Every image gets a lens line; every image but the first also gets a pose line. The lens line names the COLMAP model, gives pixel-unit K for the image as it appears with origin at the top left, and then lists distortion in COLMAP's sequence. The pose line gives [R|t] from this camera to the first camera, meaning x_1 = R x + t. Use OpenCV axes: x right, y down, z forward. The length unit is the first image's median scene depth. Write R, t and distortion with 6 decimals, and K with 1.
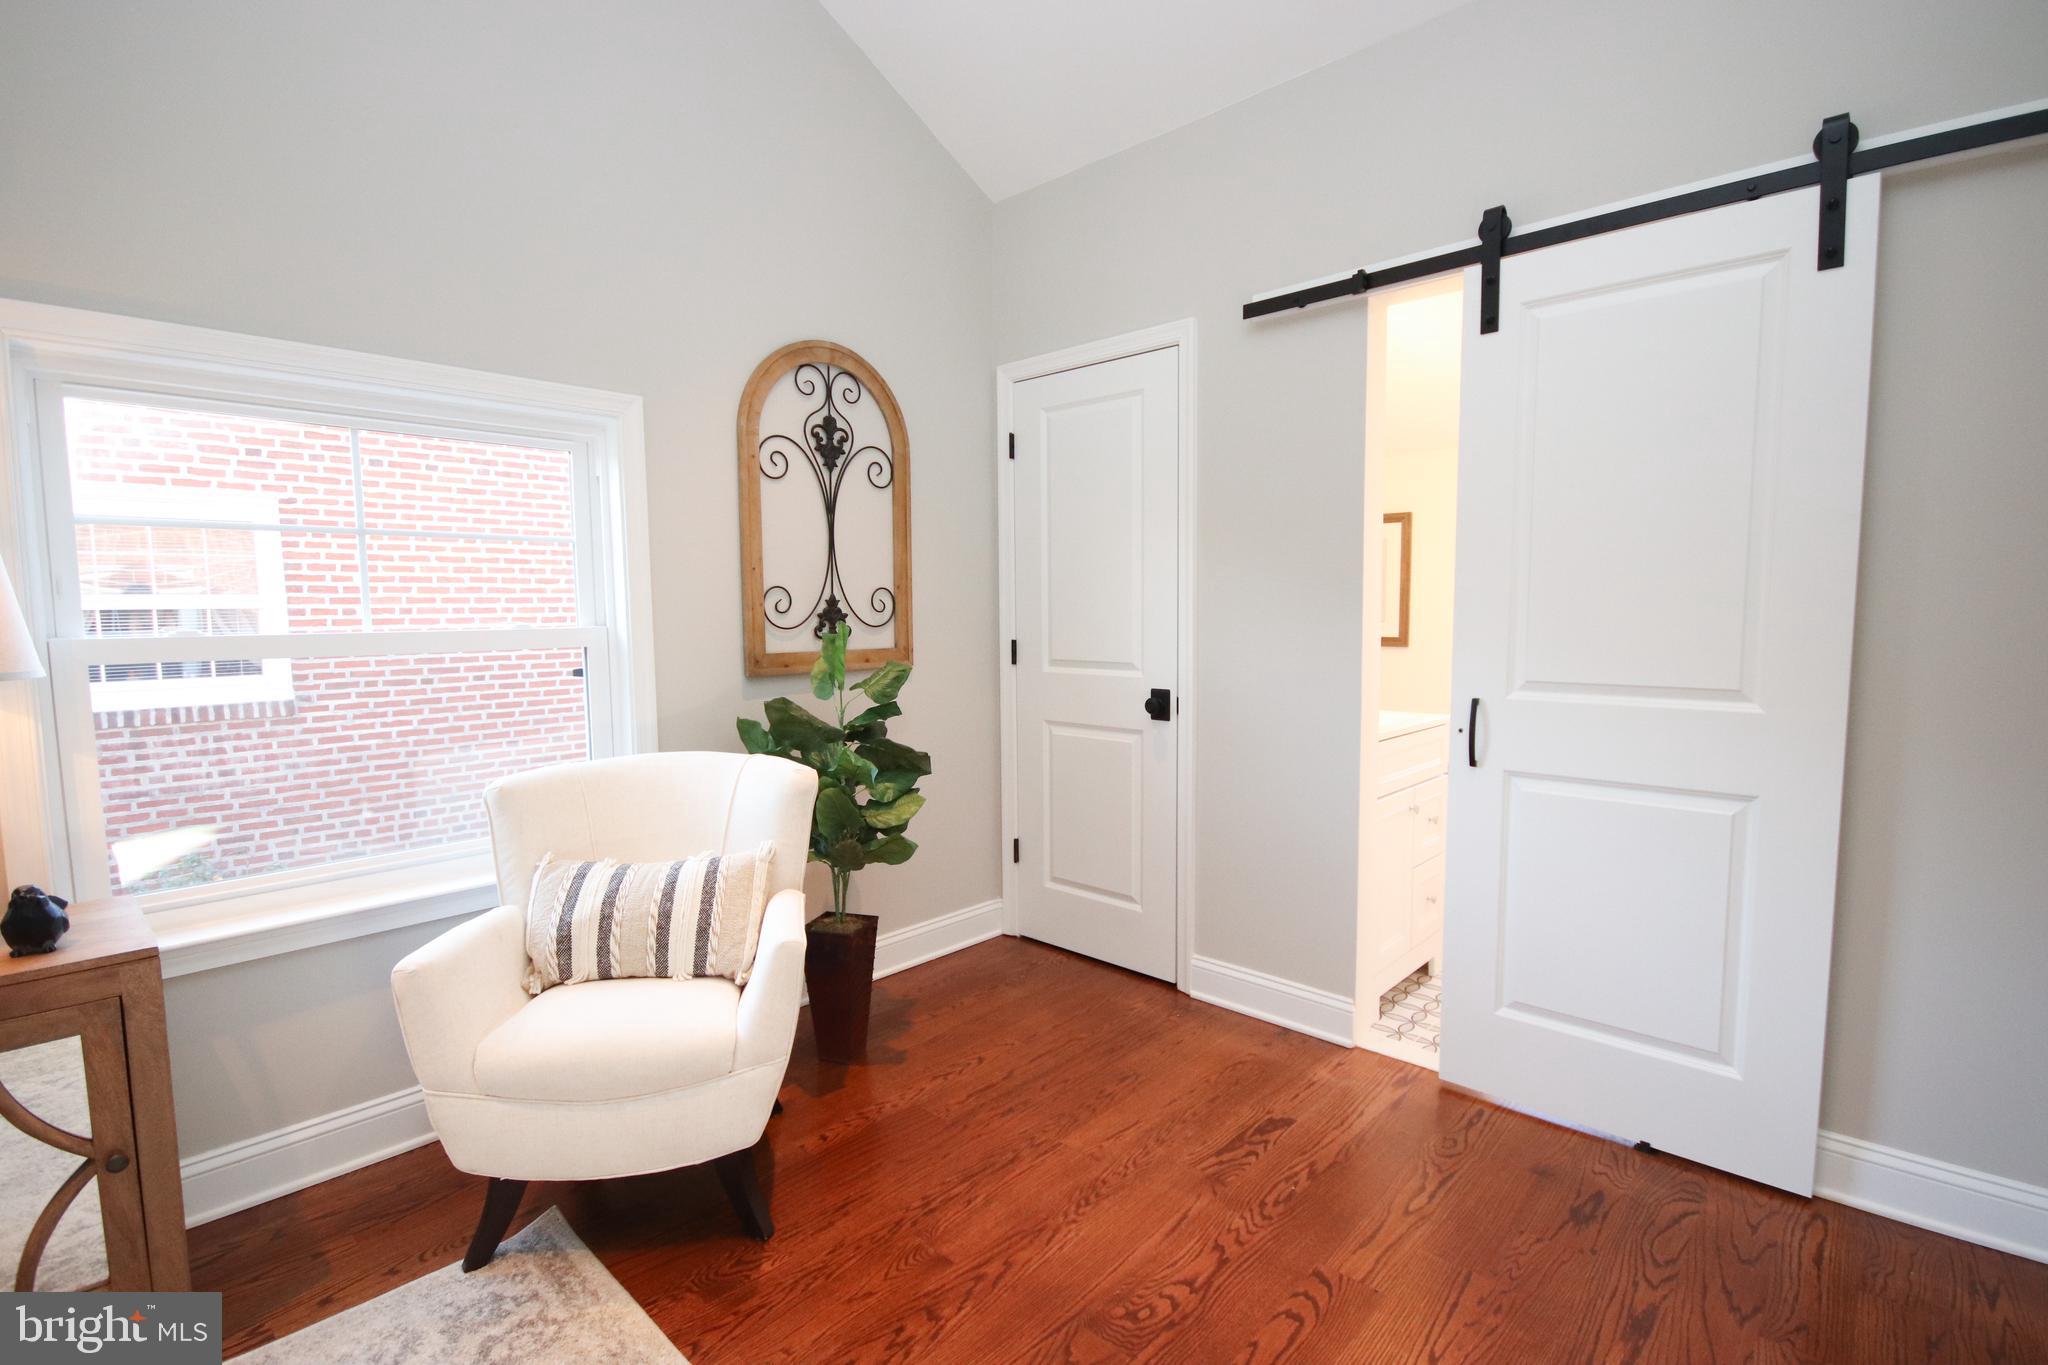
lens RADIAL K [[970.9, 0, 1007.6], [0, 970.9, 686.9], [0, 0, 1]] dist [-0.001582, -0.004354]
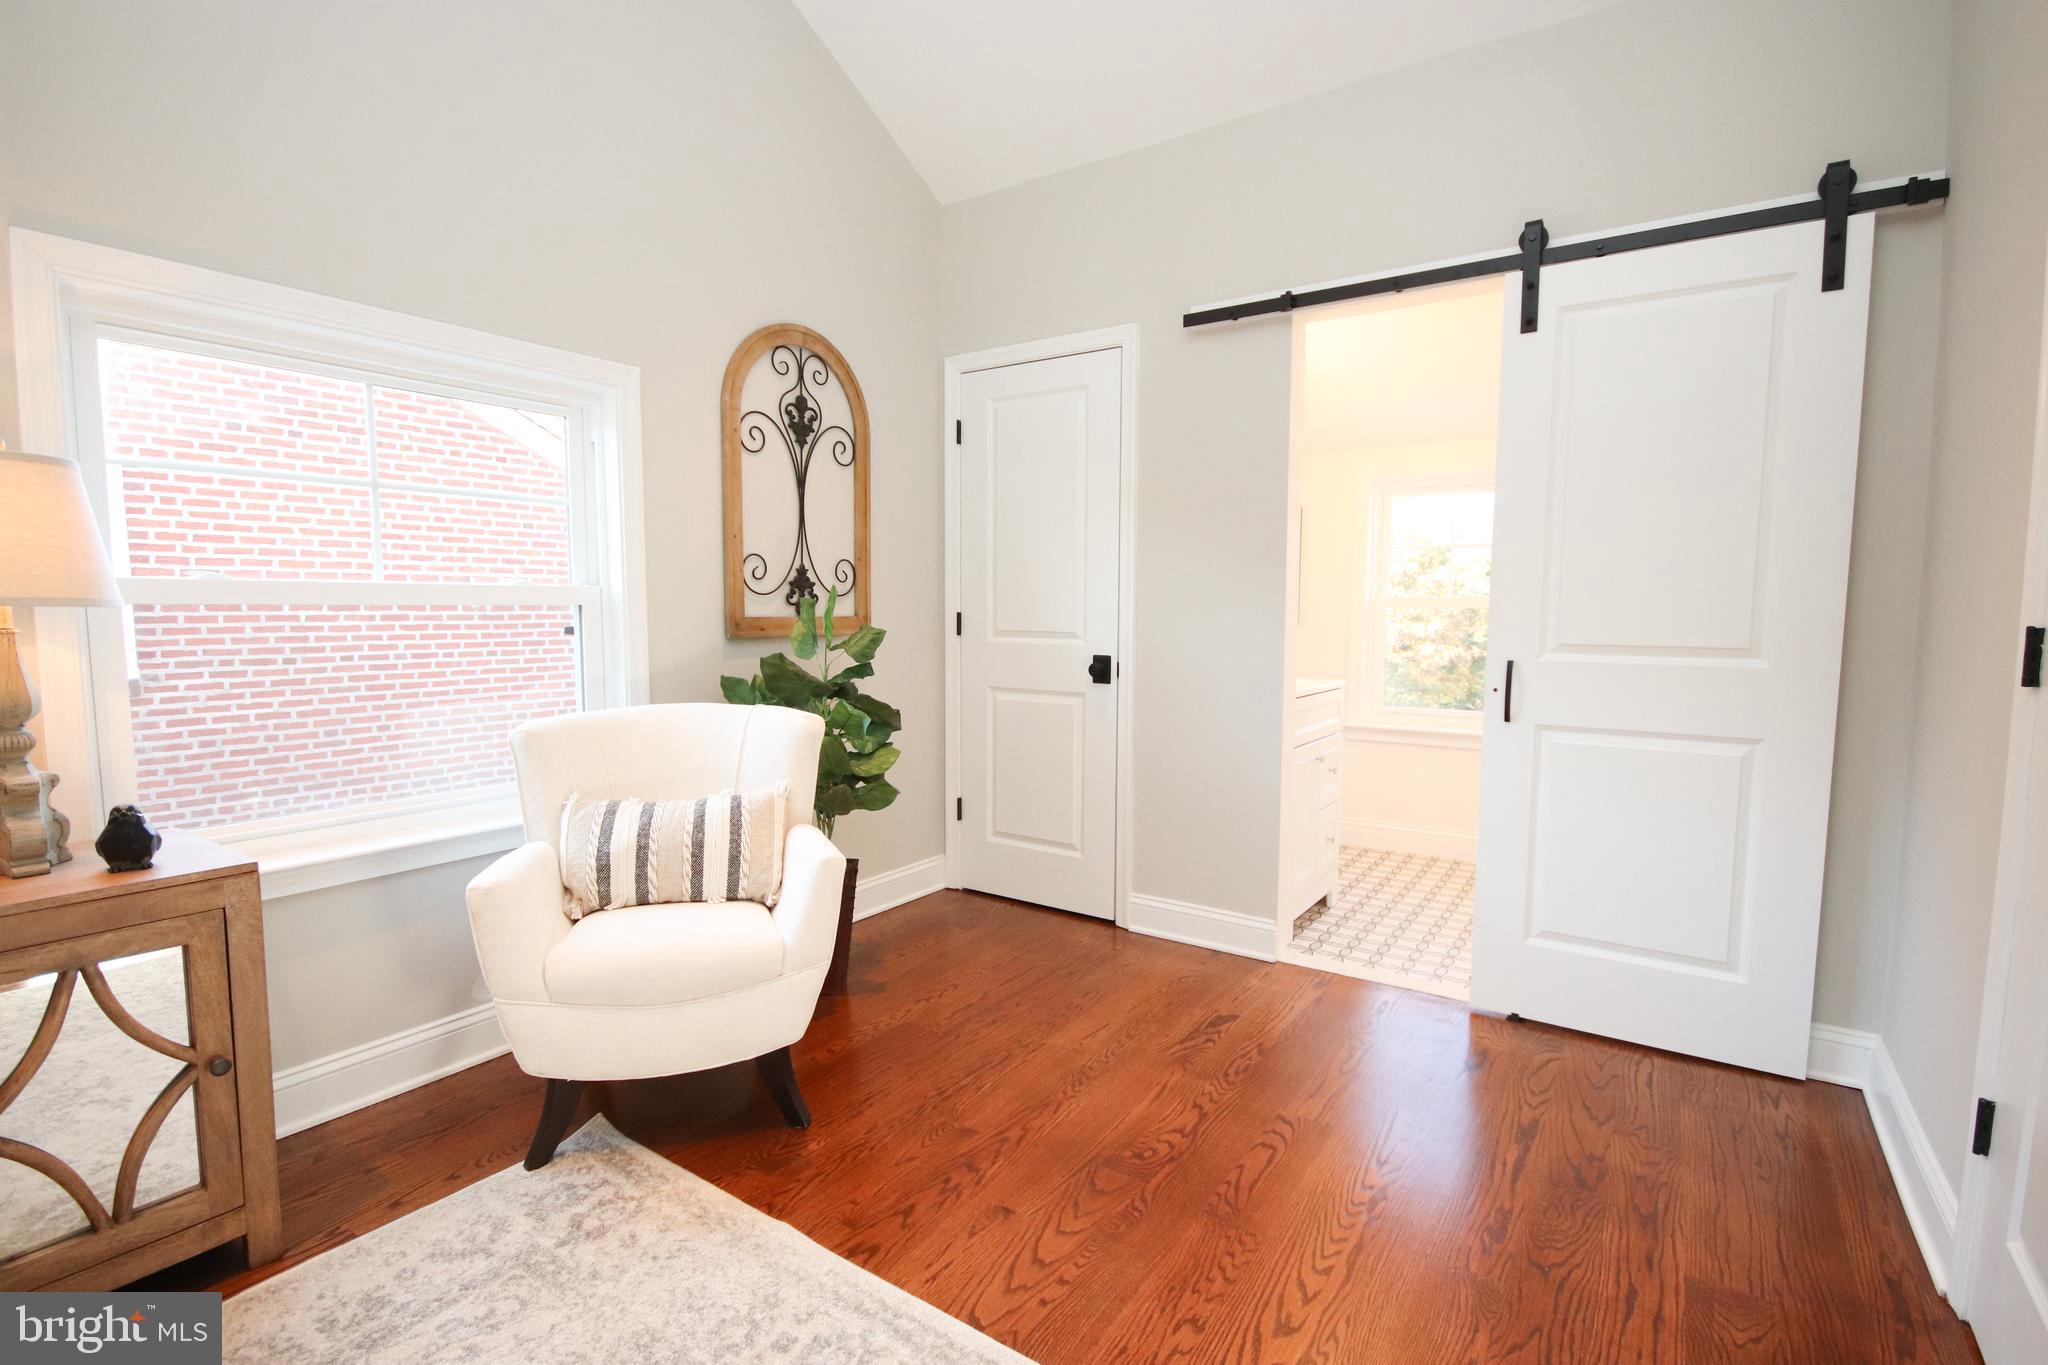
lens RADIAL K [[970.9, 0, 1019.7], [0, 970.9, 681.3], [0, 0, 1]] dist [-0.001582, -0.004354]
pose [[0.988321, 0.002460, 0.152365, -0.131472], [-0.002165, 0.999995, -0.002098, 0.043350], [-0.152370, 0.001744, 0.988322, -0.105521]]
